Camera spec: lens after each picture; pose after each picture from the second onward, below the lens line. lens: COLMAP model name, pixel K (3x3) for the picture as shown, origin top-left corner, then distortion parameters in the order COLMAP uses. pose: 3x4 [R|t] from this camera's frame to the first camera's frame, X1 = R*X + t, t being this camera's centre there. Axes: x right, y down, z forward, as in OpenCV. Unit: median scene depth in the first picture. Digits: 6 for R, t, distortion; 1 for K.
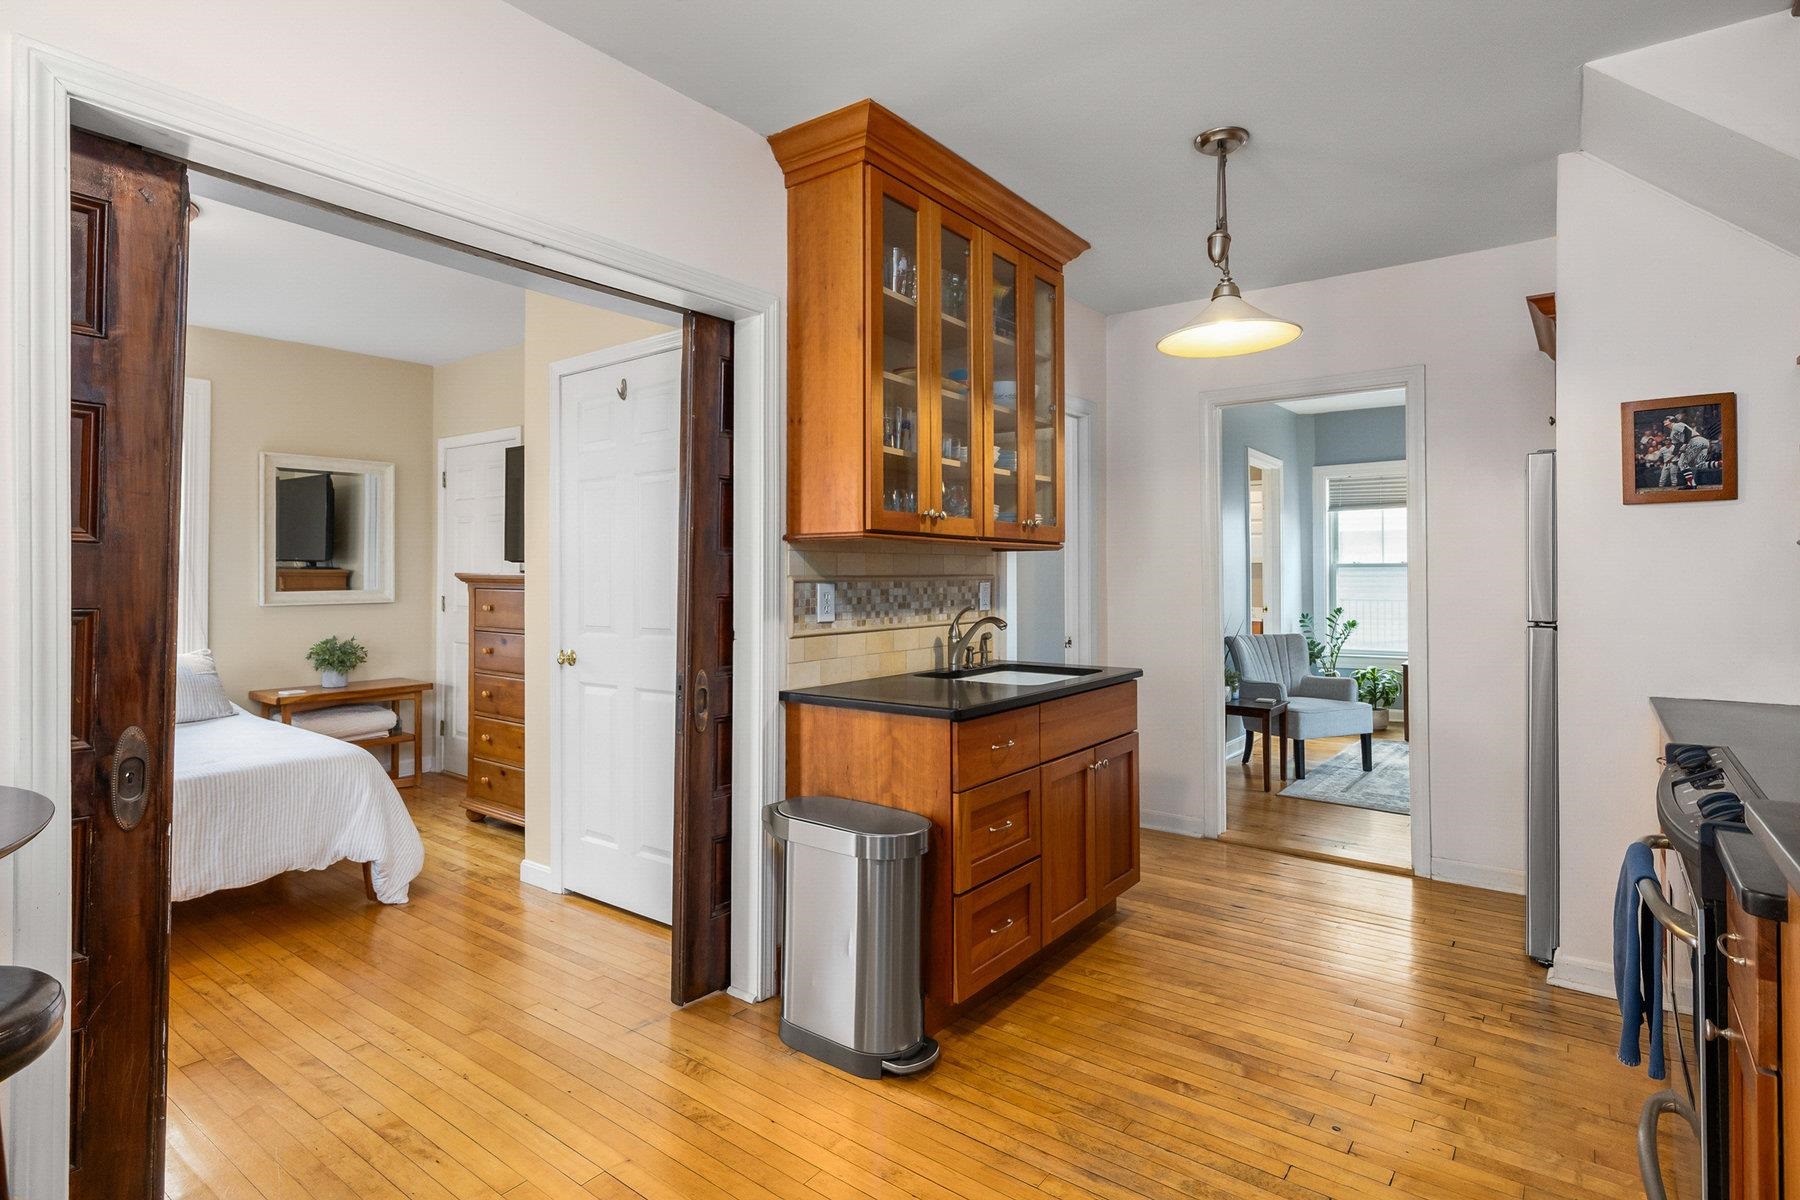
lens RADIAL K [[927.0, 0, 900.1], [0, 927.0, 565.1], [0, 0, 1]] dist [-0.008038, 0.001910]
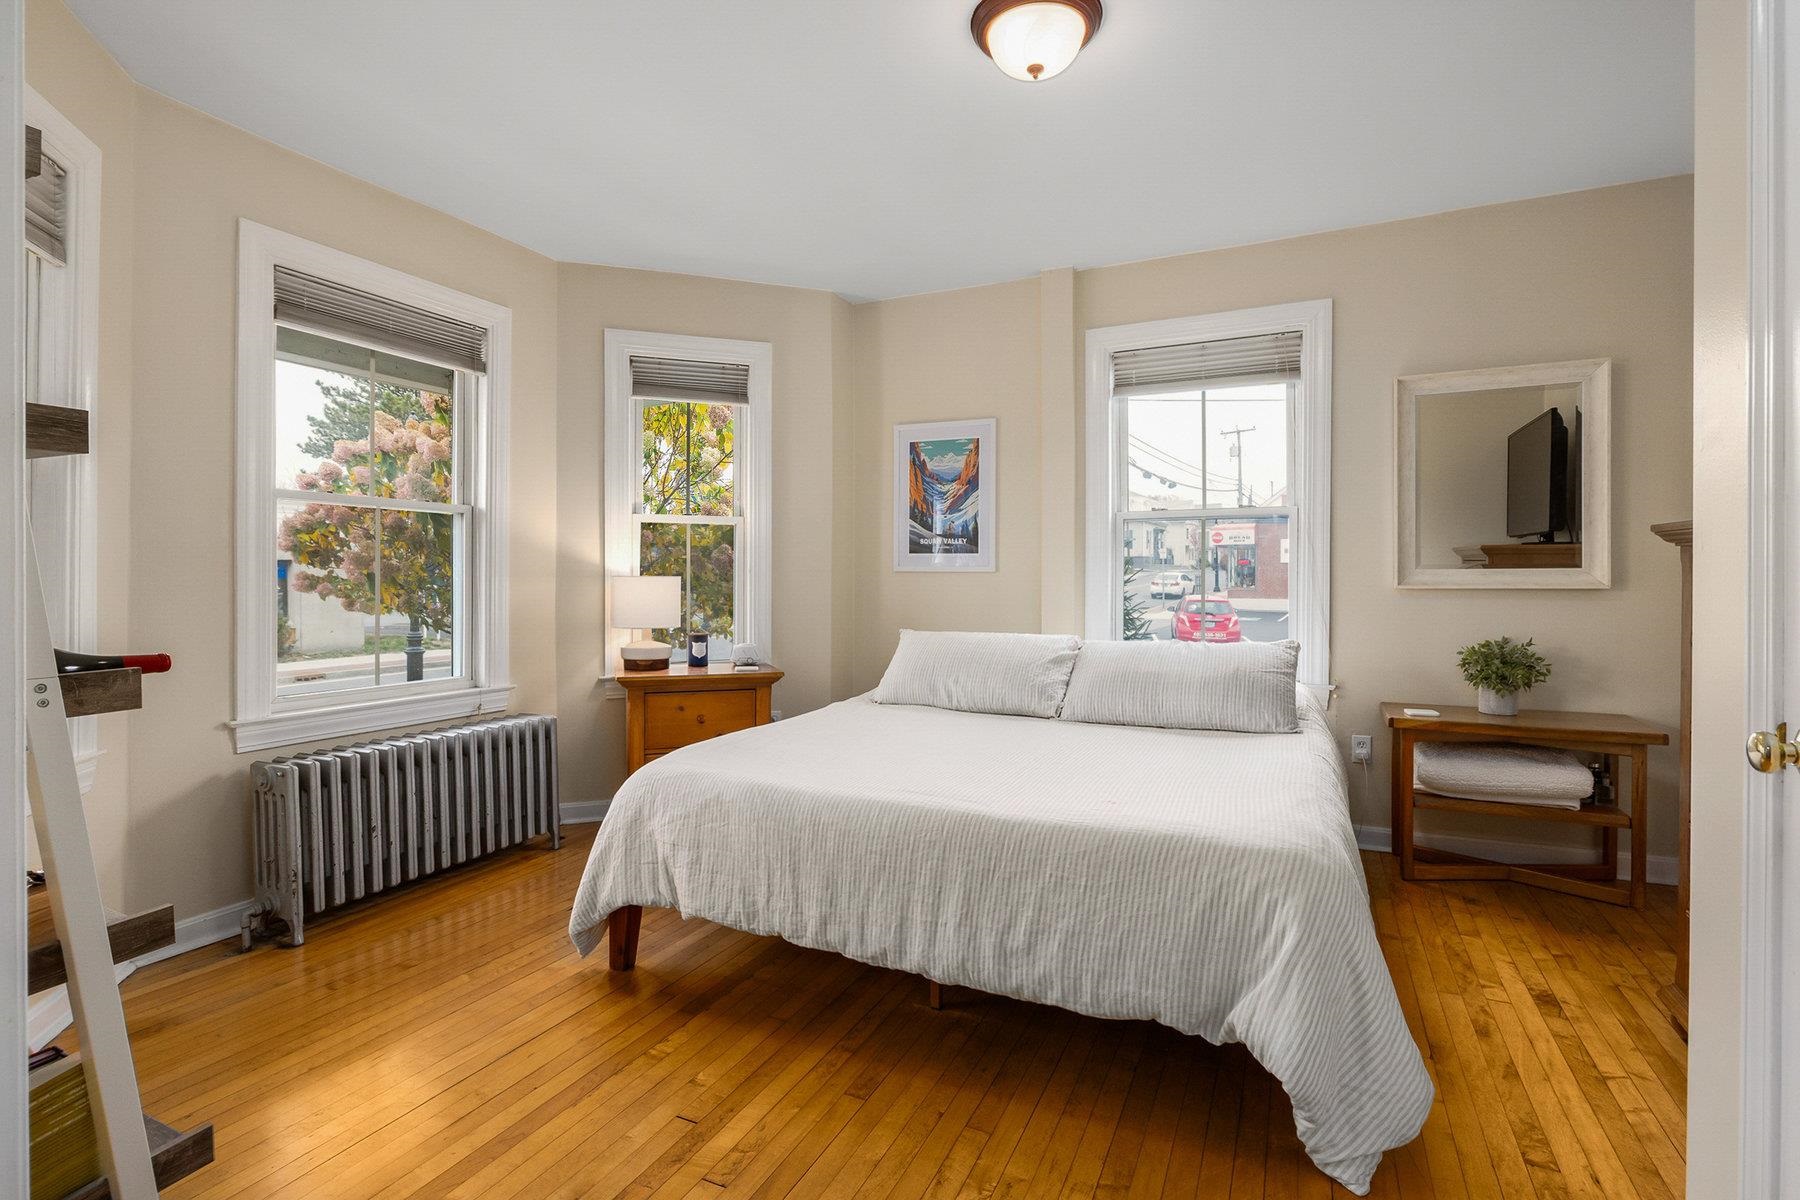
lens RADIAL K [[834.6, 0, 896.1], [0, 834.6, 585.9], [0, 0, 1]] dist [-0.020107, -0.000307]
pose [[0.190058, 0.015100, -0.981657, -0.175346], [0.006356, 0.999842, 0.016611, 0.042025], [0.981752, -0.009396, 0.189932, 0.711540]]
